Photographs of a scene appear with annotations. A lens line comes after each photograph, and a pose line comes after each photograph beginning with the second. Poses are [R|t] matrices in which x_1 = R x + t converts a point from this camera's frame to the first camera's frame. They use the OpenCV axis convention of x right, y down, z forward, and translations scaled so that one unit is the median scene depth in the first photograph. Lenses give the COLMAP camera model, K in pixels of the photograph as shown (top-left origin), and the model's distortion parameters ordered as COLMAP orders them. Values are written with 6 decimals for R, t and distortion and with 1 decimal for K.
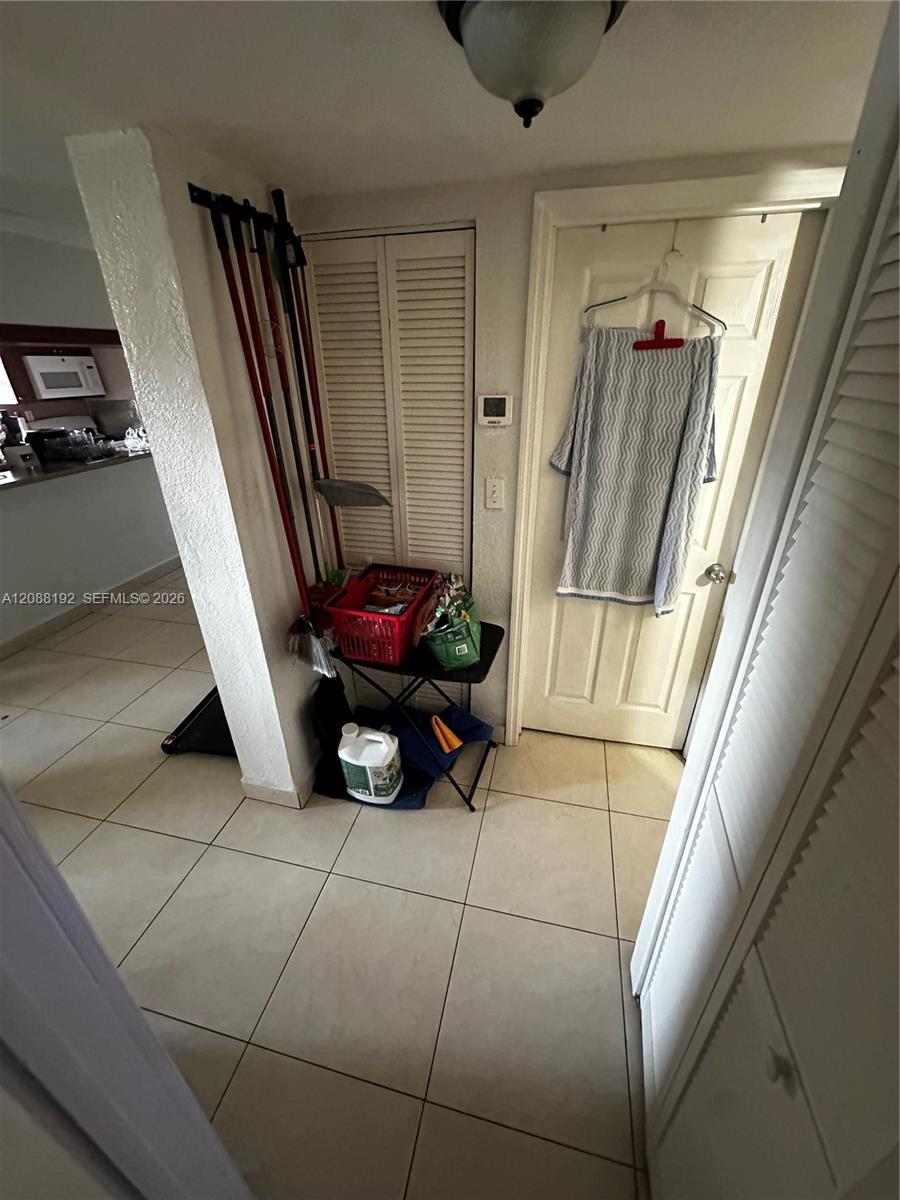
lens RADIAL K [[483.1, 0, 446.3], [0, 483.1, 602.3], [0, 0, 1]] dist [-0.004961, 0.000988]
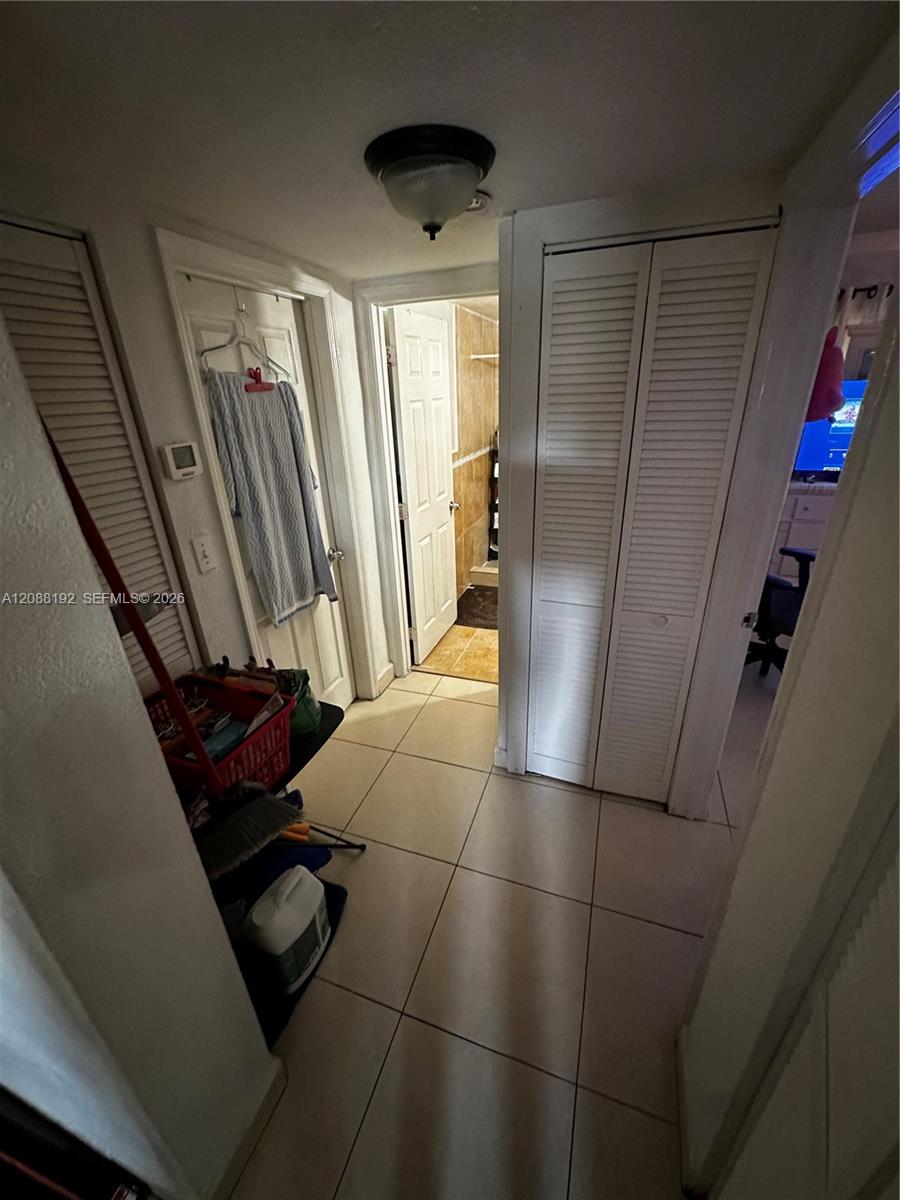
lens RADIAL K [[483.1, 0, 450.0], [0, 483.1, 603.5], [0, 0, 1]] dist [-0.004961, 0.000988]
pose [[0.097215, -0.399108, 0.911736, -0.756990], [0.476256, 0.823037, 0.309500, -0.235472], [-0.873916, 0.404132, 0.270089, 0.471317]]
